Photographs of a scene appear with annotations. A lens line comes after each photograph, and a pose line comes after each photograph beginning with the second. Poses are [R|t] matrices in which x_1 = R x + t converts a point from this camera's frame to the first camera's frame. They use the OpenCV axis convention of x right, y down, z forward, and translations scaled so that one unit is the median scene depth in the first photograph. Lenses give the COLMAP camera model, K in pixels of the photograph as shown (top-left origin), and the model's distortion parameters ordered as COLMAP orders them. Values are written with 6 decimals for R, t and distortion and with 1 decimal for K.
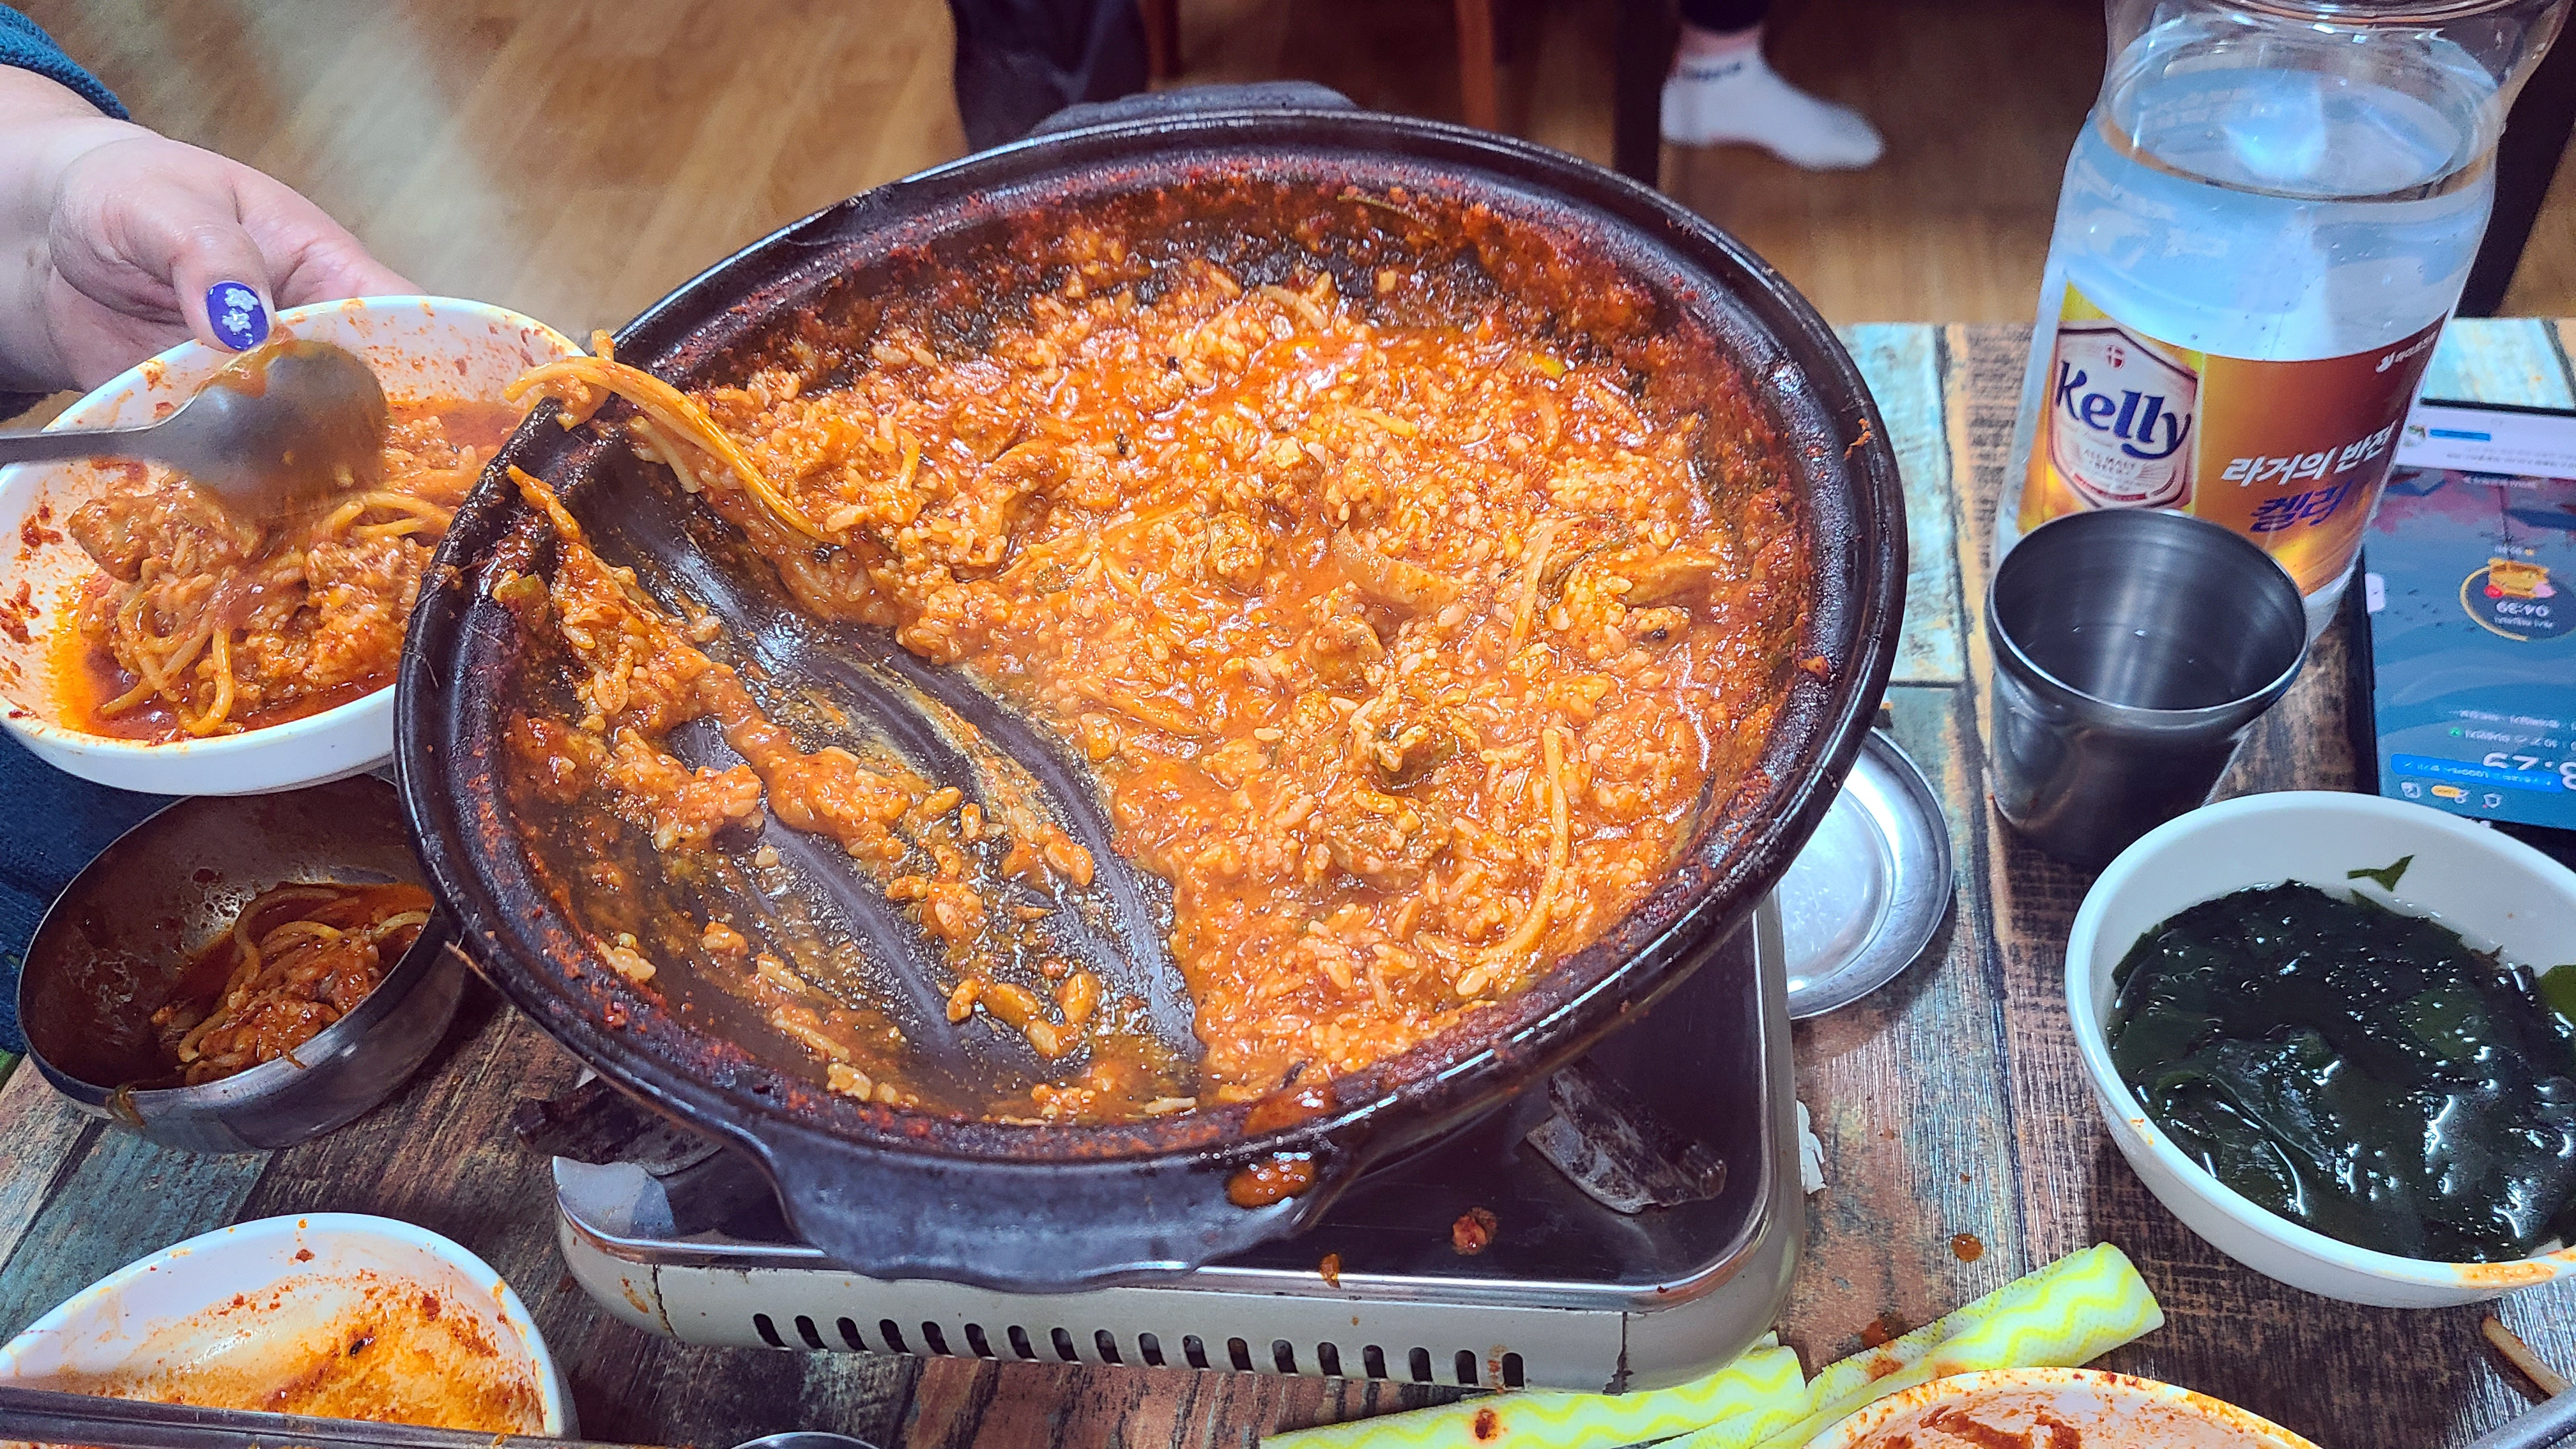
lens RADIAL K [[2035.6, 0, 1281.9], [0, 2035.6, 648.4], [0, 0, 1]] dist [0.119676, -0.167278]
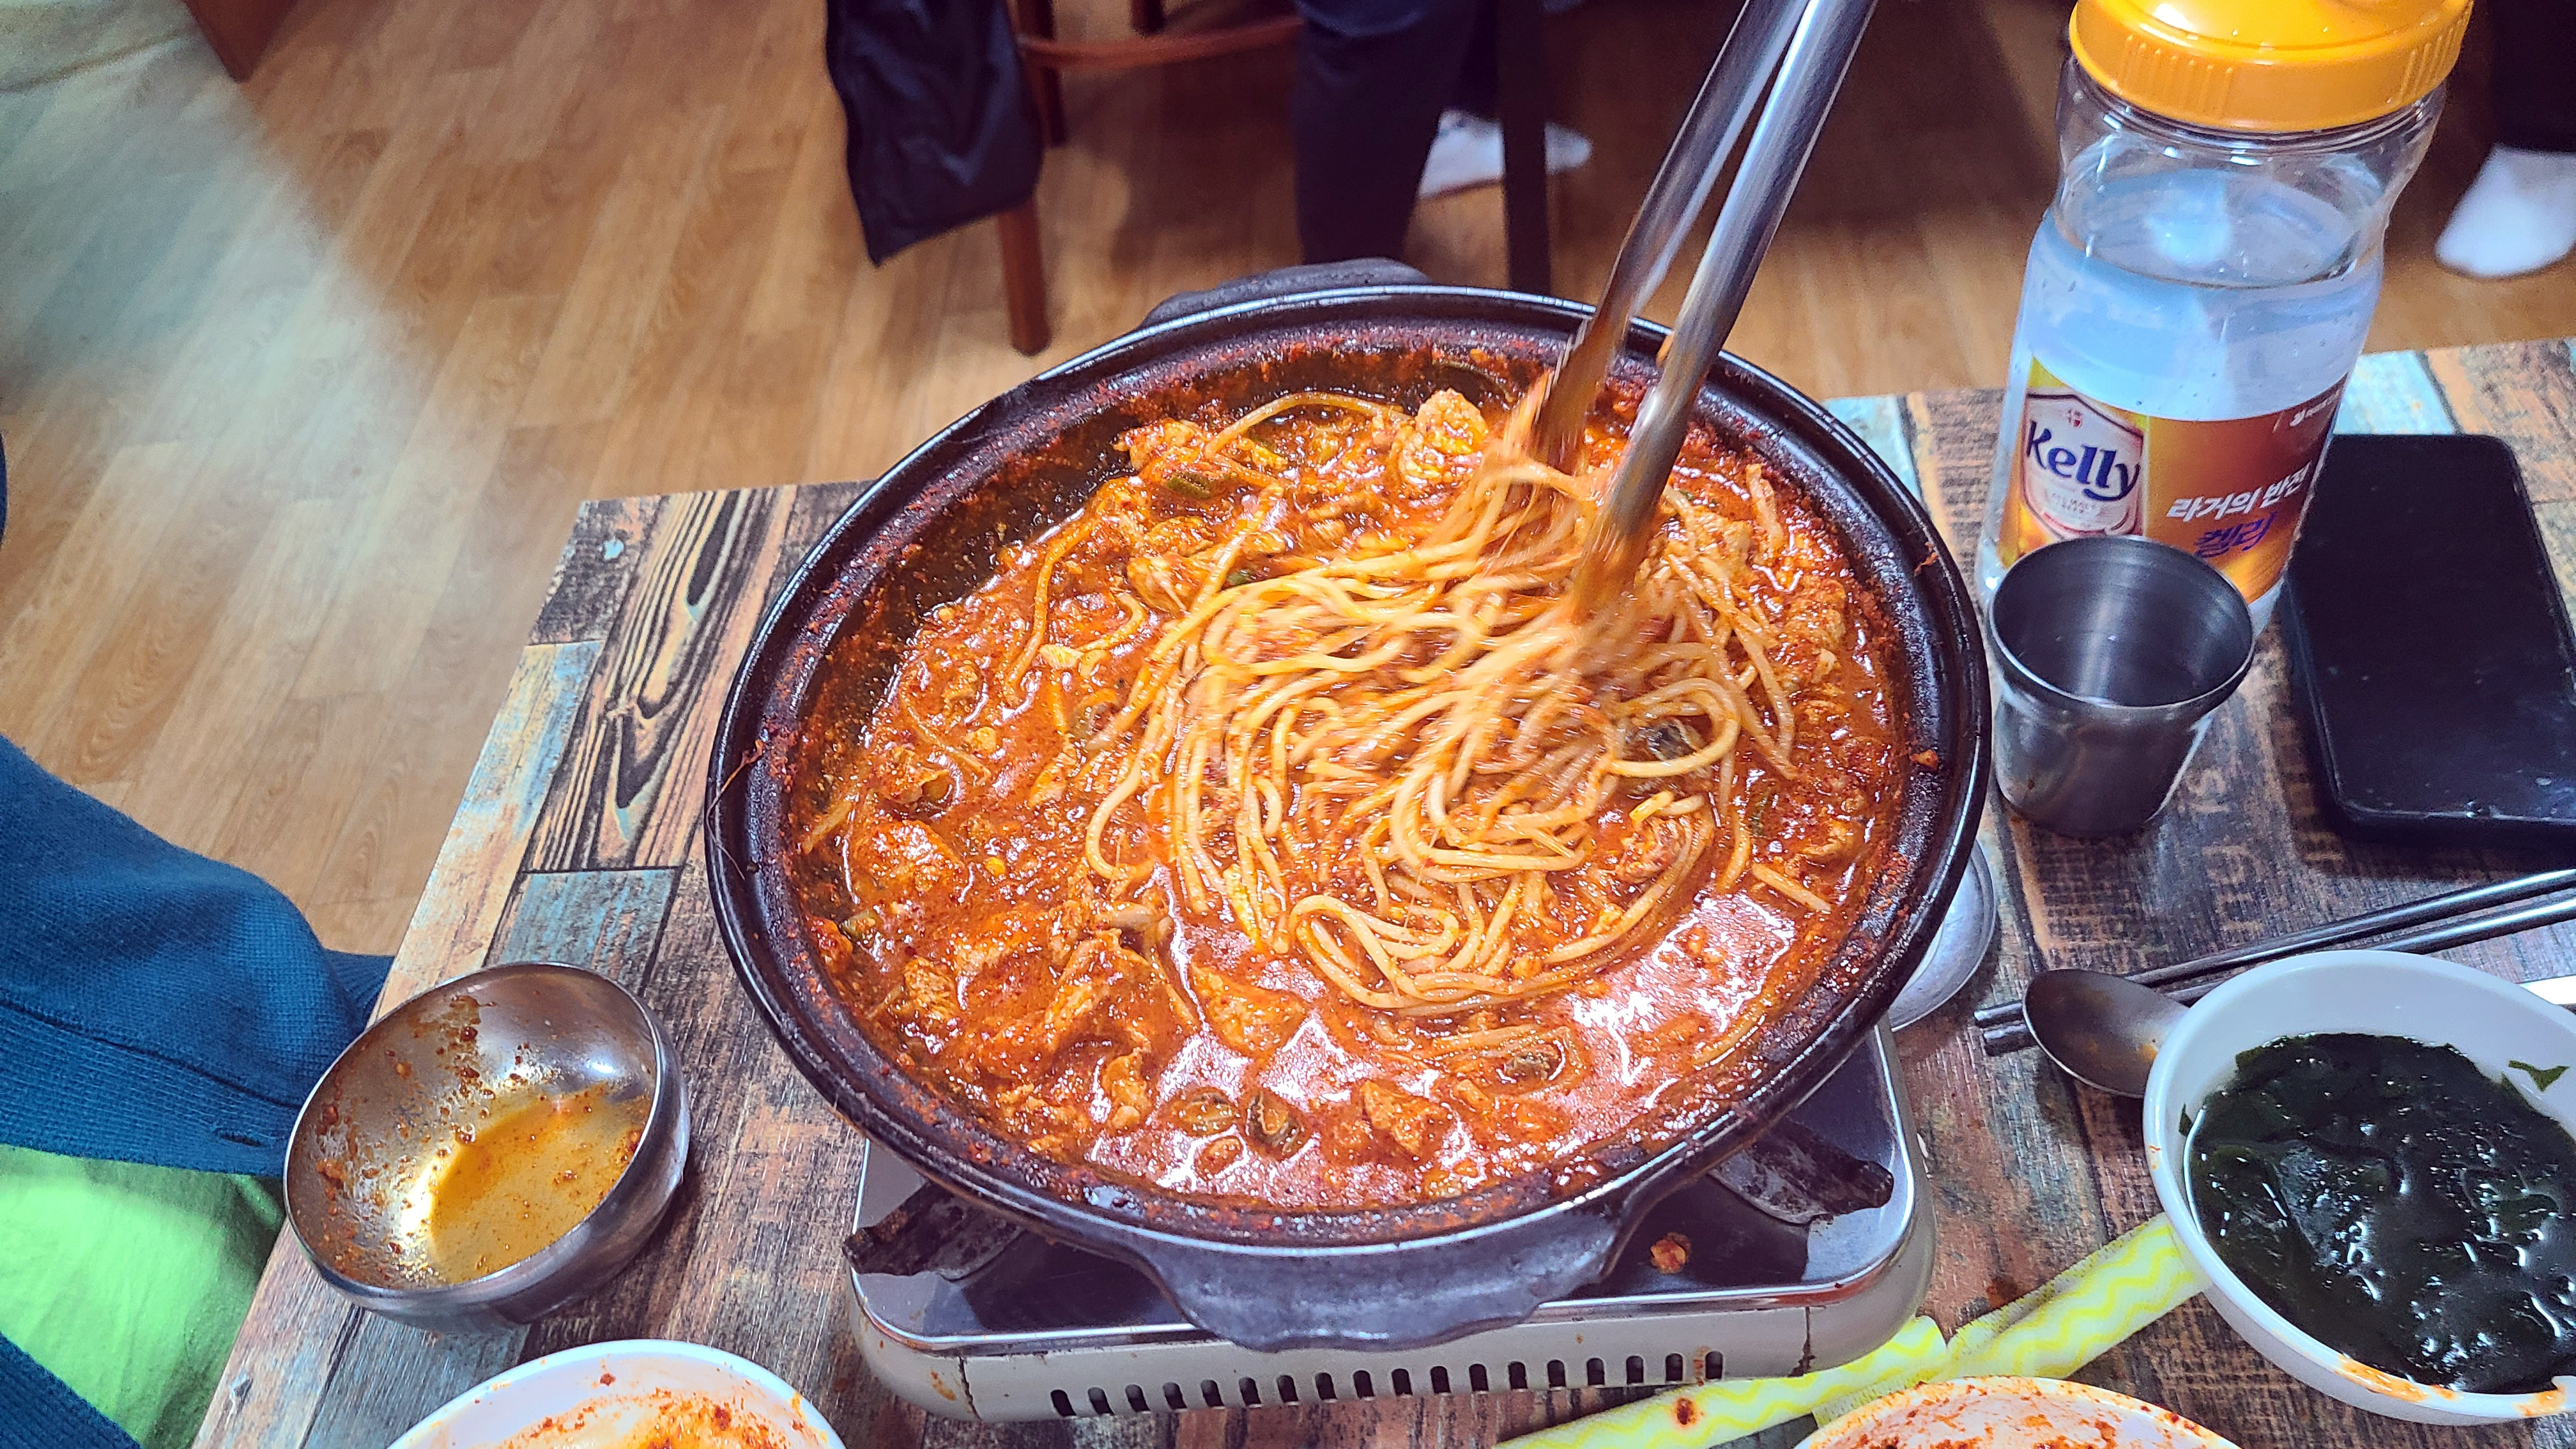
lens RADIAL K [[2035.6, 0, 1281.9], [0, 2035.6, 648.4], [0, 0, 1]] dist [0.119676, -0.167278]
pose [[0.993155, -0.092873, 0.070841, -0.146537], [0.092984, 0.995666, 0.001747, -0.068403], [-0.070696, 0.004852, 0.997486, -0.135340]]
